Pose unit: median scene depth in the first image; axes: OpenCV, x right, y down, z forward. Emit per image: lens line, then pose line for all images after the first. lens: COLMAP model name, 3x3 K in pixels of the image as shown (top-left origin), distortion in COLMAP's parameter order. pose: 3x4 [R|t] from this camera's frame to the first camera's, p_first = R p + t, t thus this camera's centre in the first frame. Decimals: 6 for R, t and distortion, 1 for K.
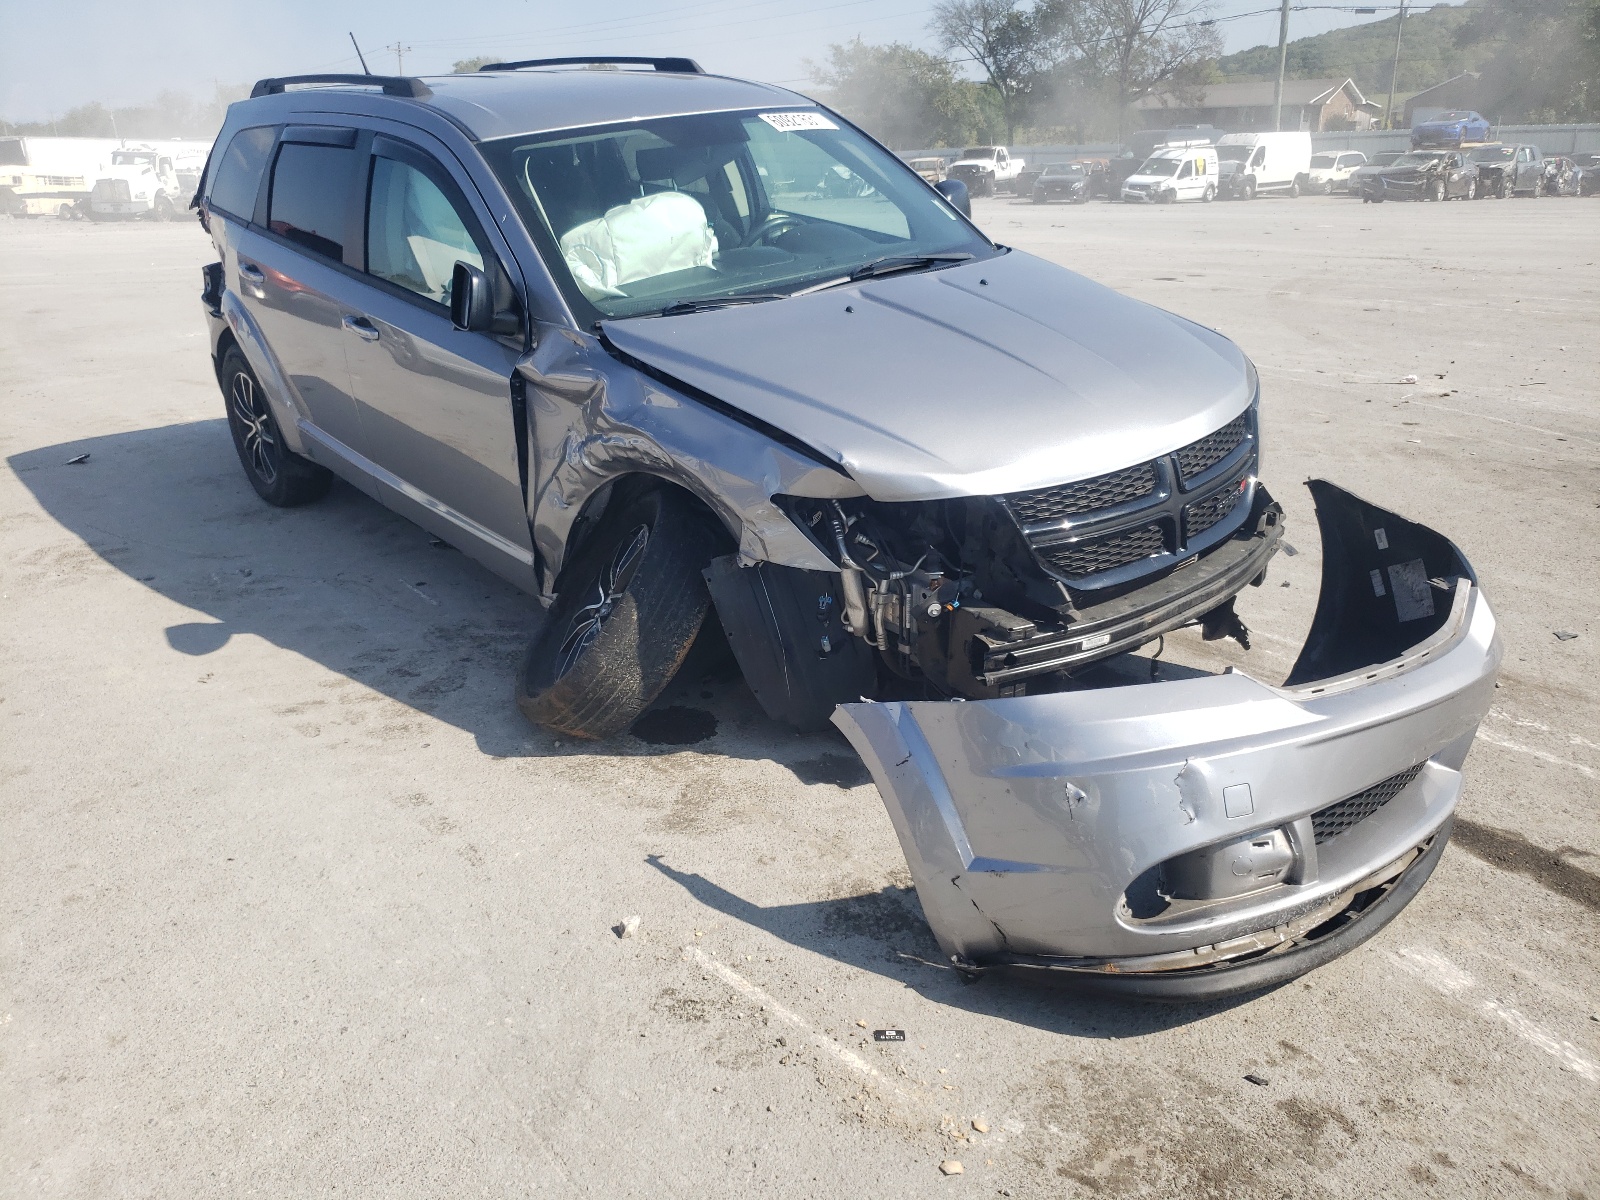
lens RADIAL K [[1202.4, 0, 801.3], [0, 1202.4, 496.0], [0, 0, 1]] dist [0.021500, -0.001706]
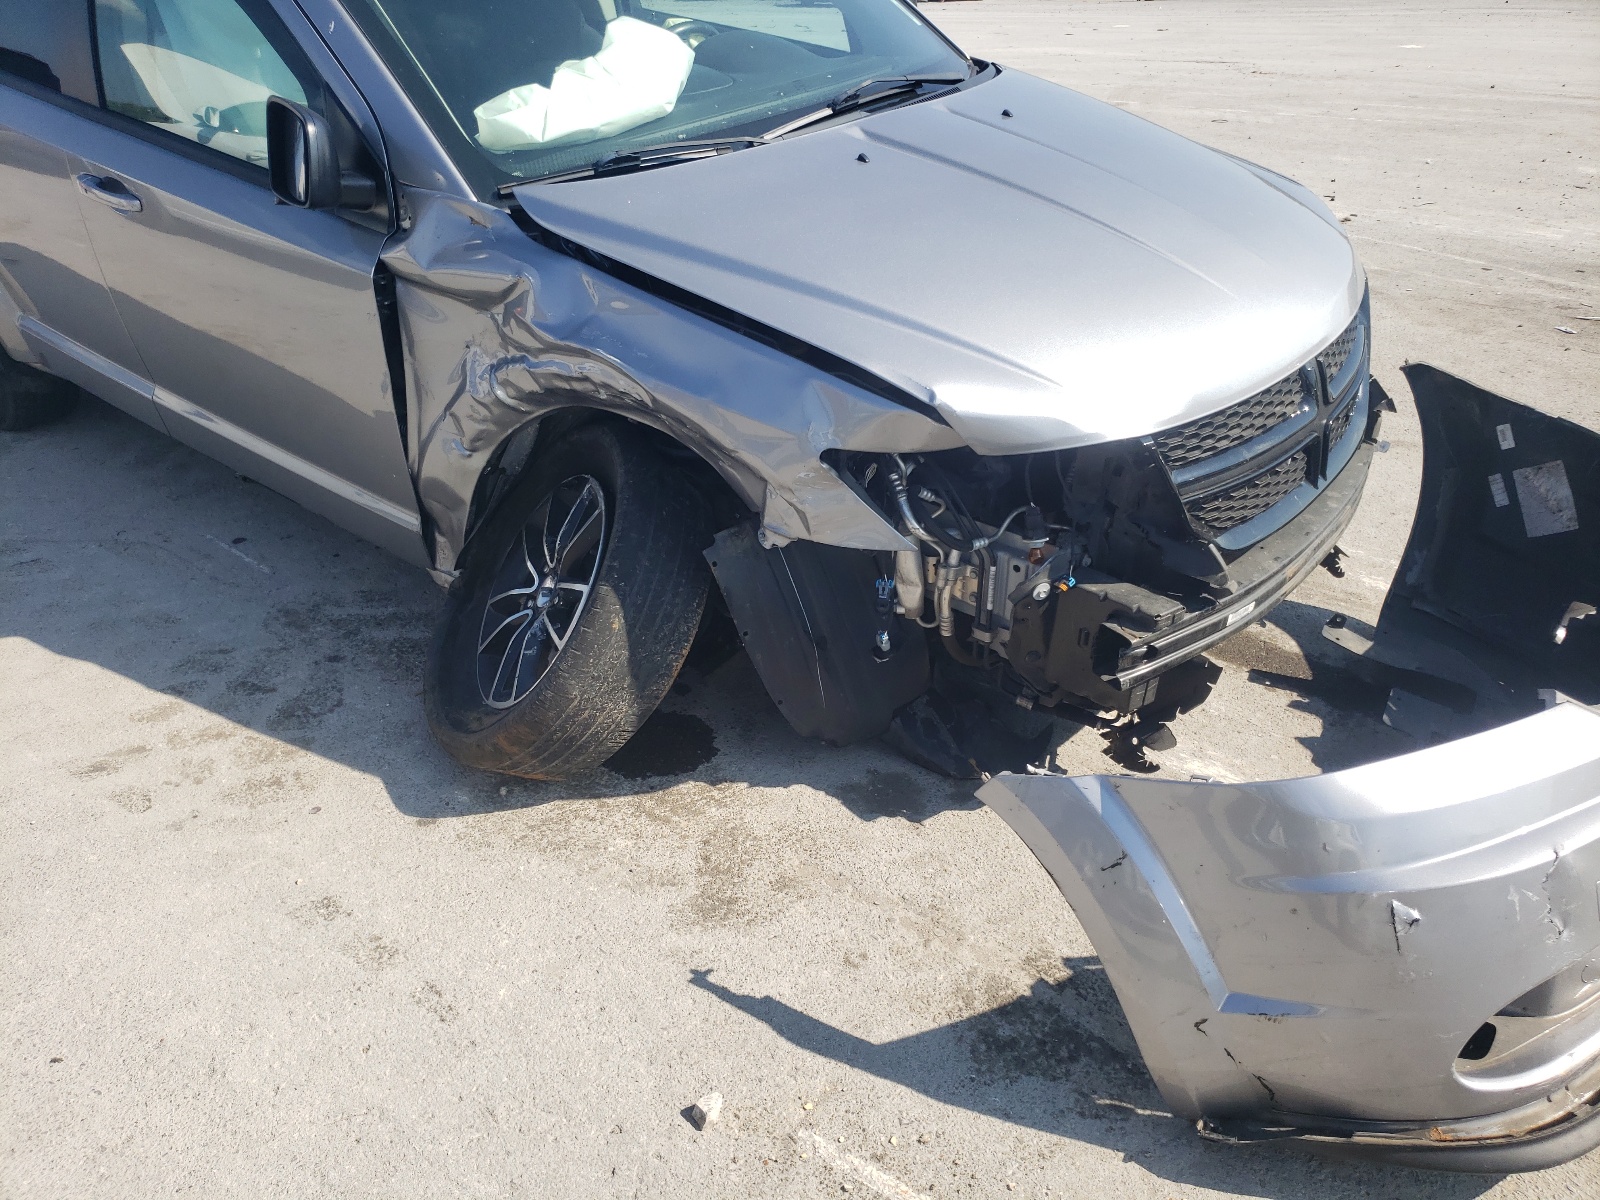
lens RADIAL K [[1238.7, 0, 801.9], [0, 1238.7, 543.8], [0, 0, 1]] dist [-0.044121, 0.098244]
pose [[0.983287, -0.074391, 0.166171, -0.143633], [0.043974, 0.982731, 0.179739, -0.069293], [-0.176673, -0.169428, 0.969578, 0.280524]]
